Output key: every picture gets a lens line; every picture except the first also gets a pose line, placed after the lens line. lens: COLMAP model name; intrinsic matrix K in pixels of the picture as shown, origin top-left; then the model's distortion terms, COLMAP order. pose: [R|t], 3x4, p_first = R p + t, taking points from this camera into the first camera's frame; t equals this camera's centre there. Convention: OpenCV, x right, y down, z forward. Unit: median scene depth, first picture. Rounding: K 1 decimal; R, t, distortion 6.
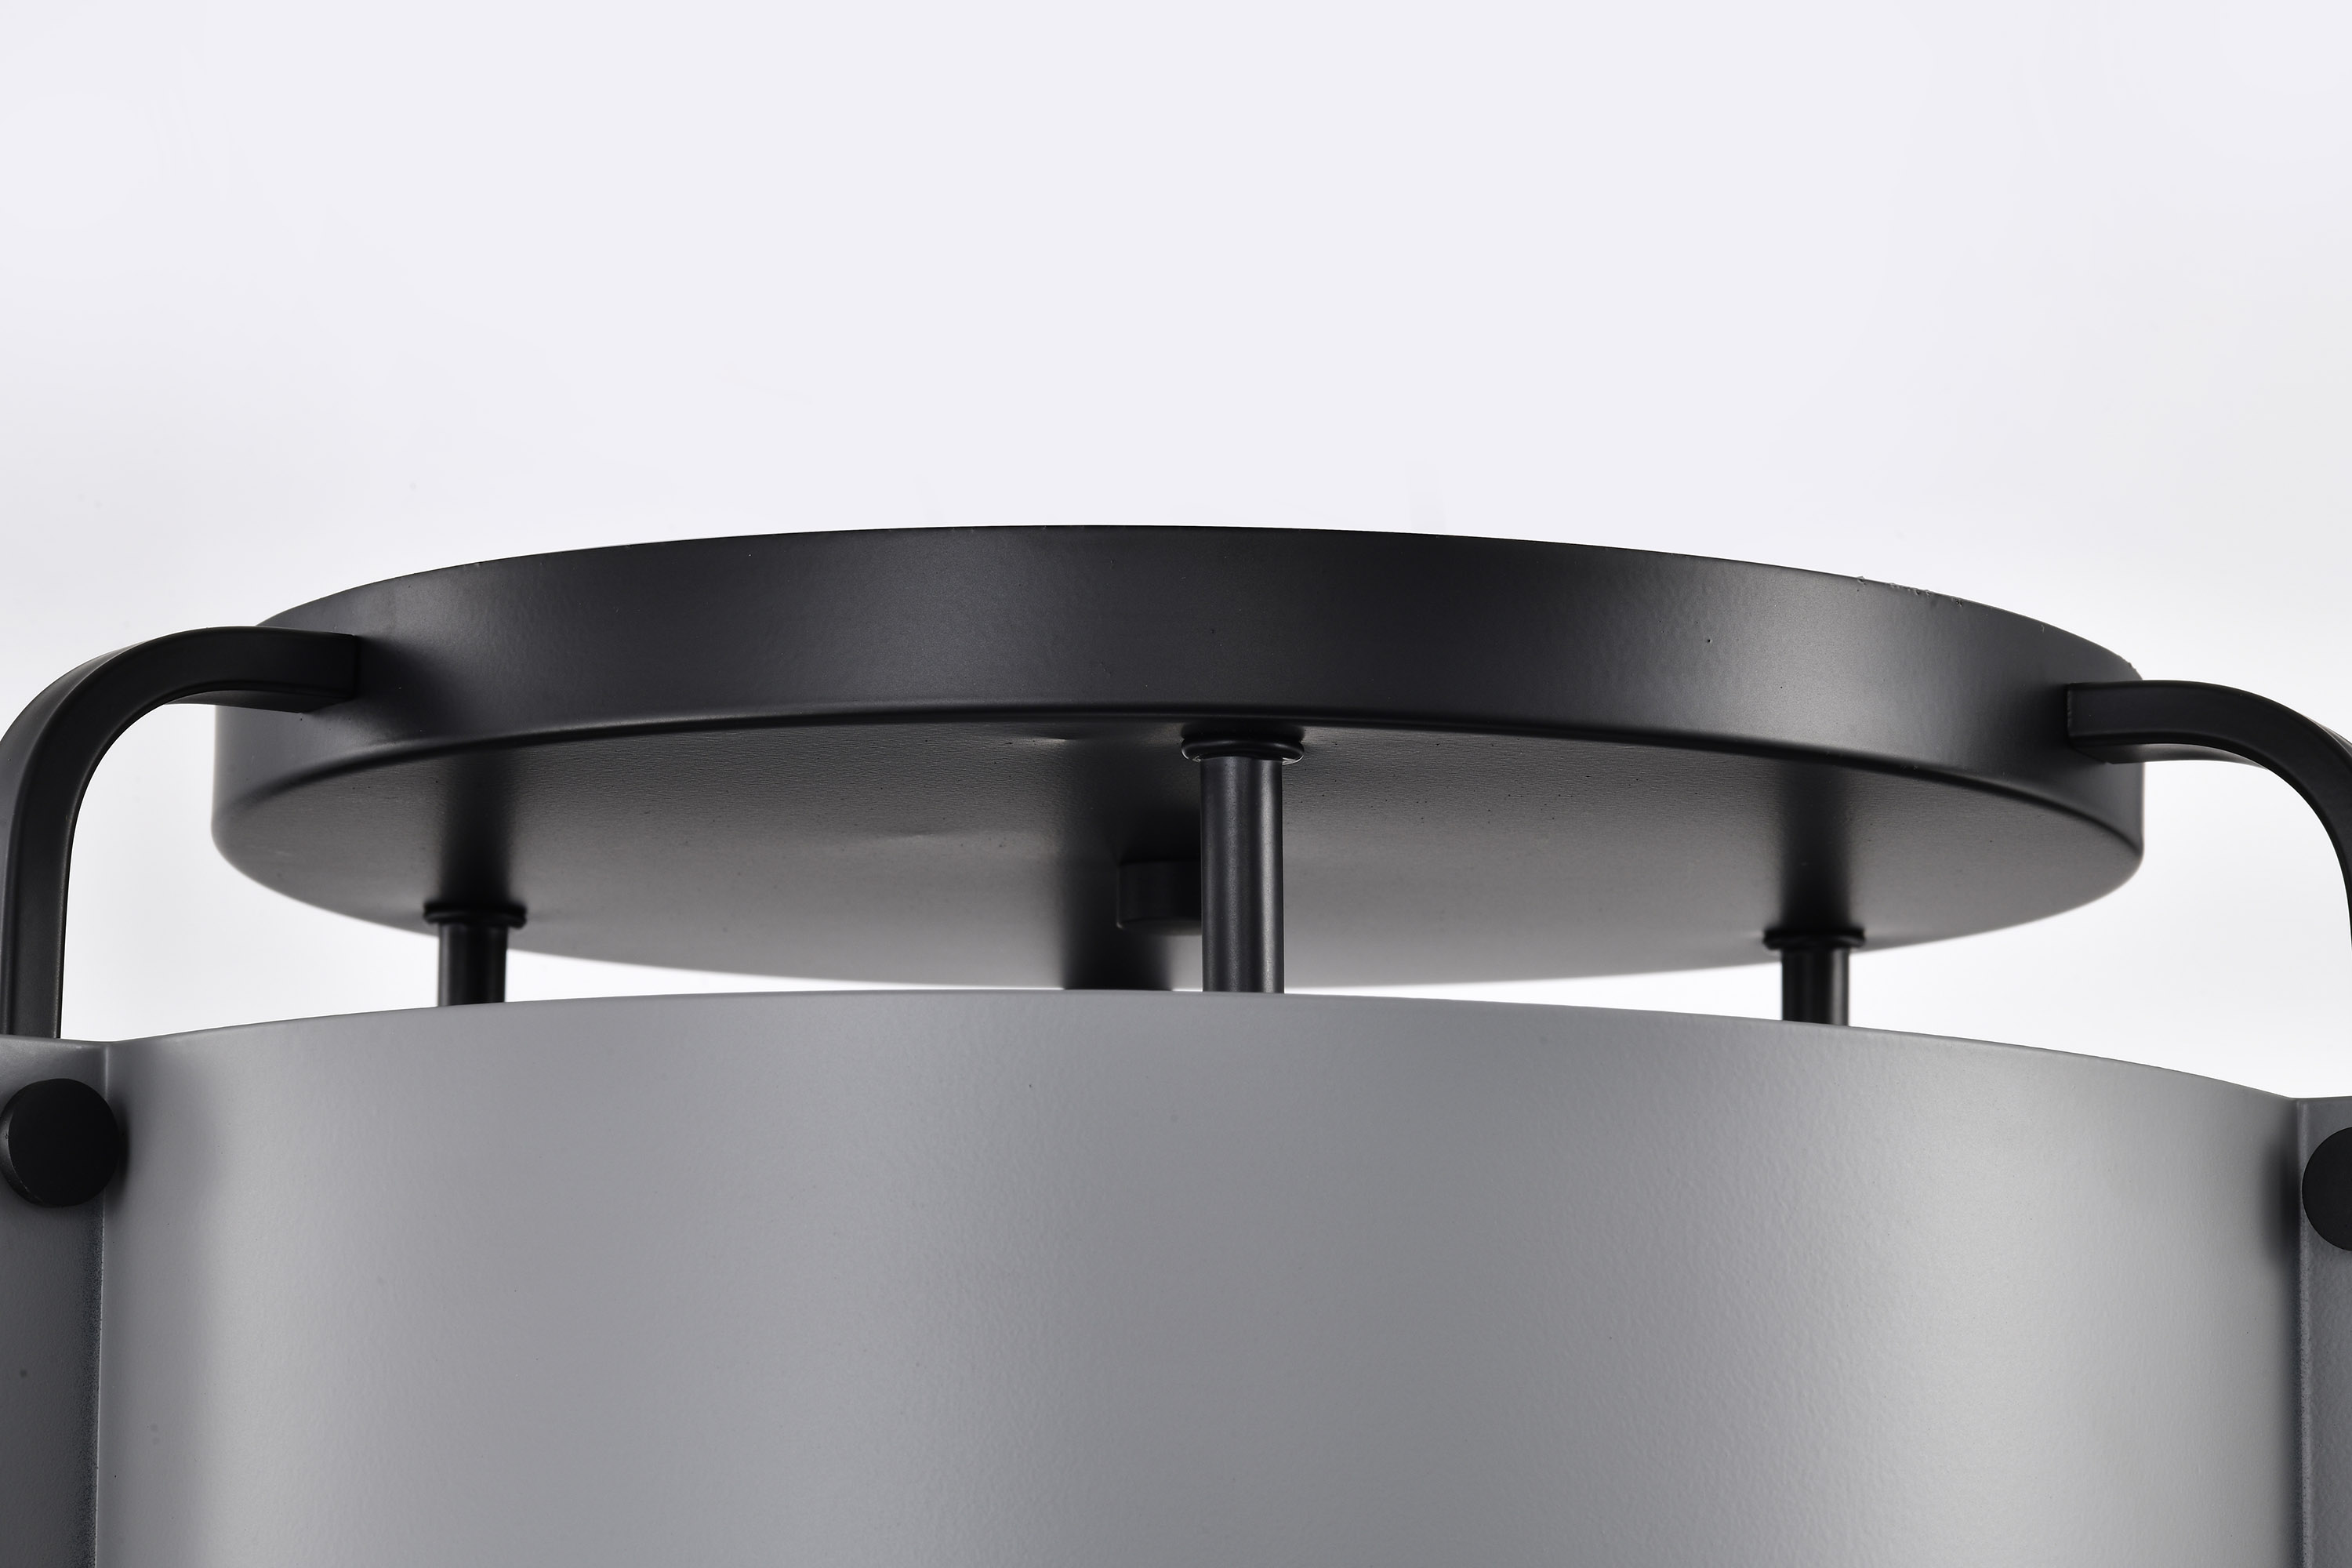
lens RADIAL K [[8347.9, 0, 1154.9], [0, 8347.9, 785.8], [0, 0, 1]] dist [0.031317, 0.000000]
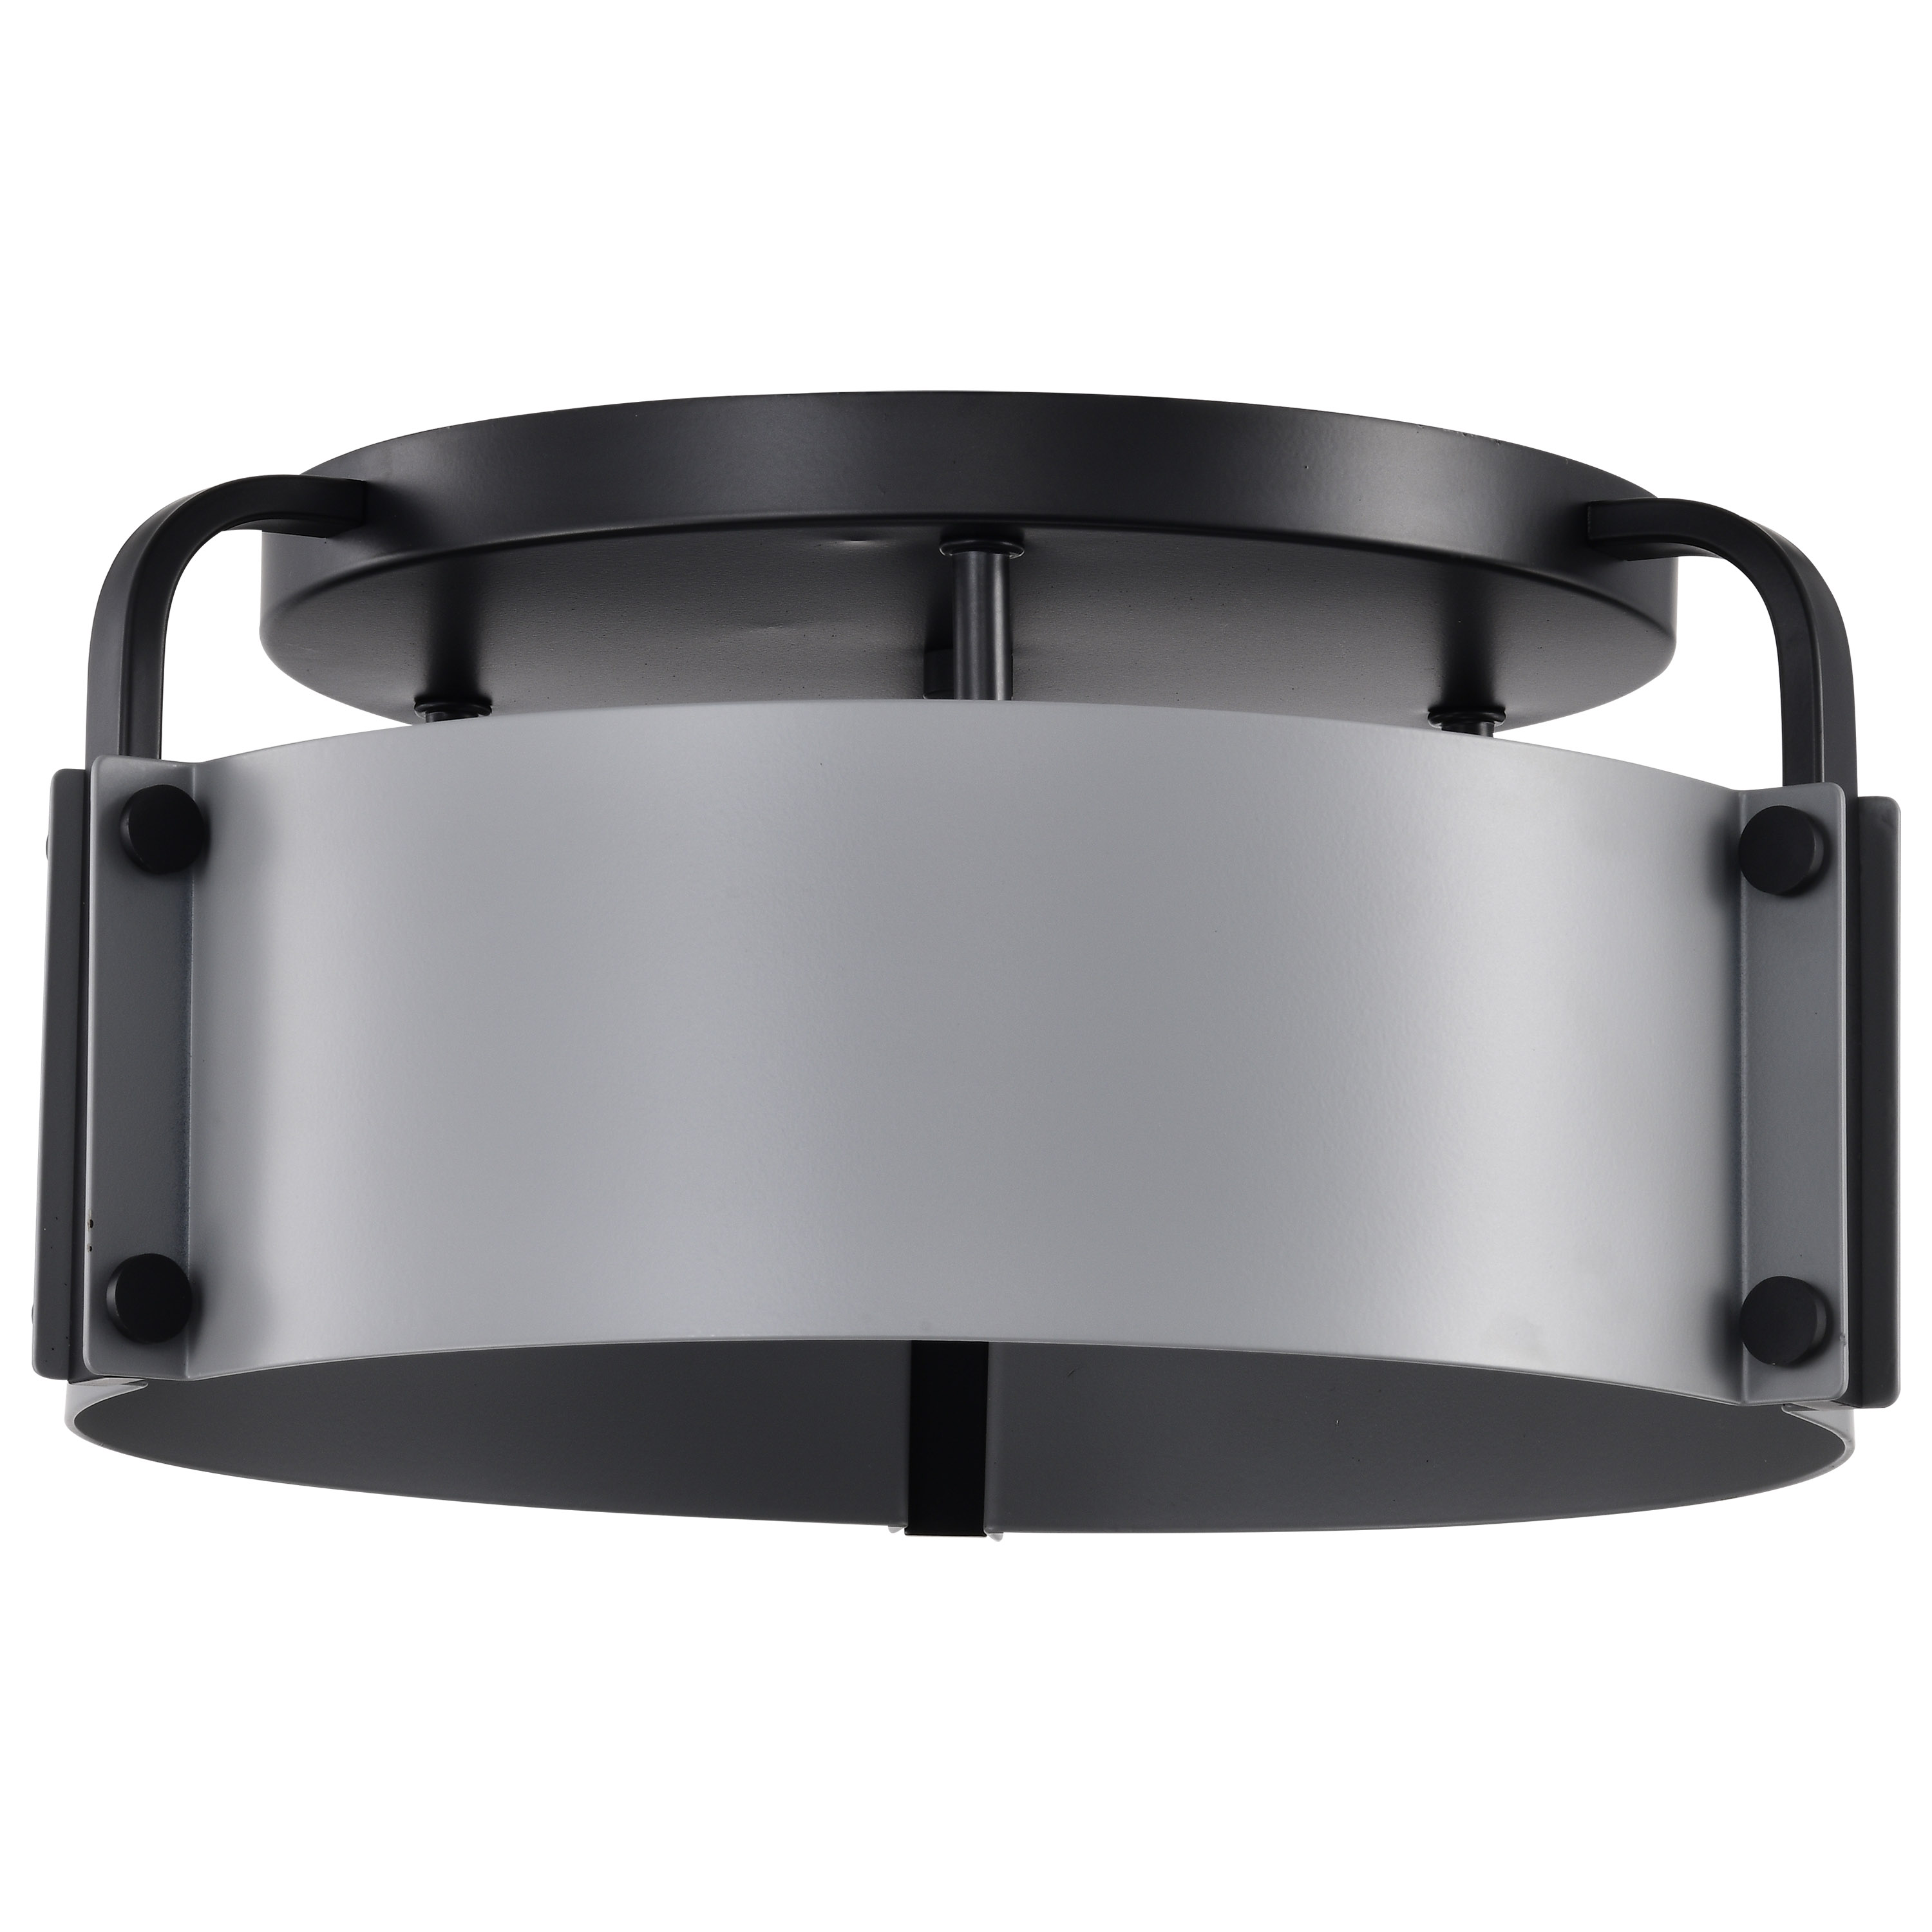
lens RADIAL K [[14228.1, 0, 968.2], [0, 14228.1, 966.7], [0, 0, 1]] dist [-0.103212, 0.000000]
pose [[0.998693, -0.010757, -0.049958, 0.129060], [0.010252, 0.999894, -0.010355, 0.092670], [0.050064, 0.009829, 0.998698, -1.433857]]
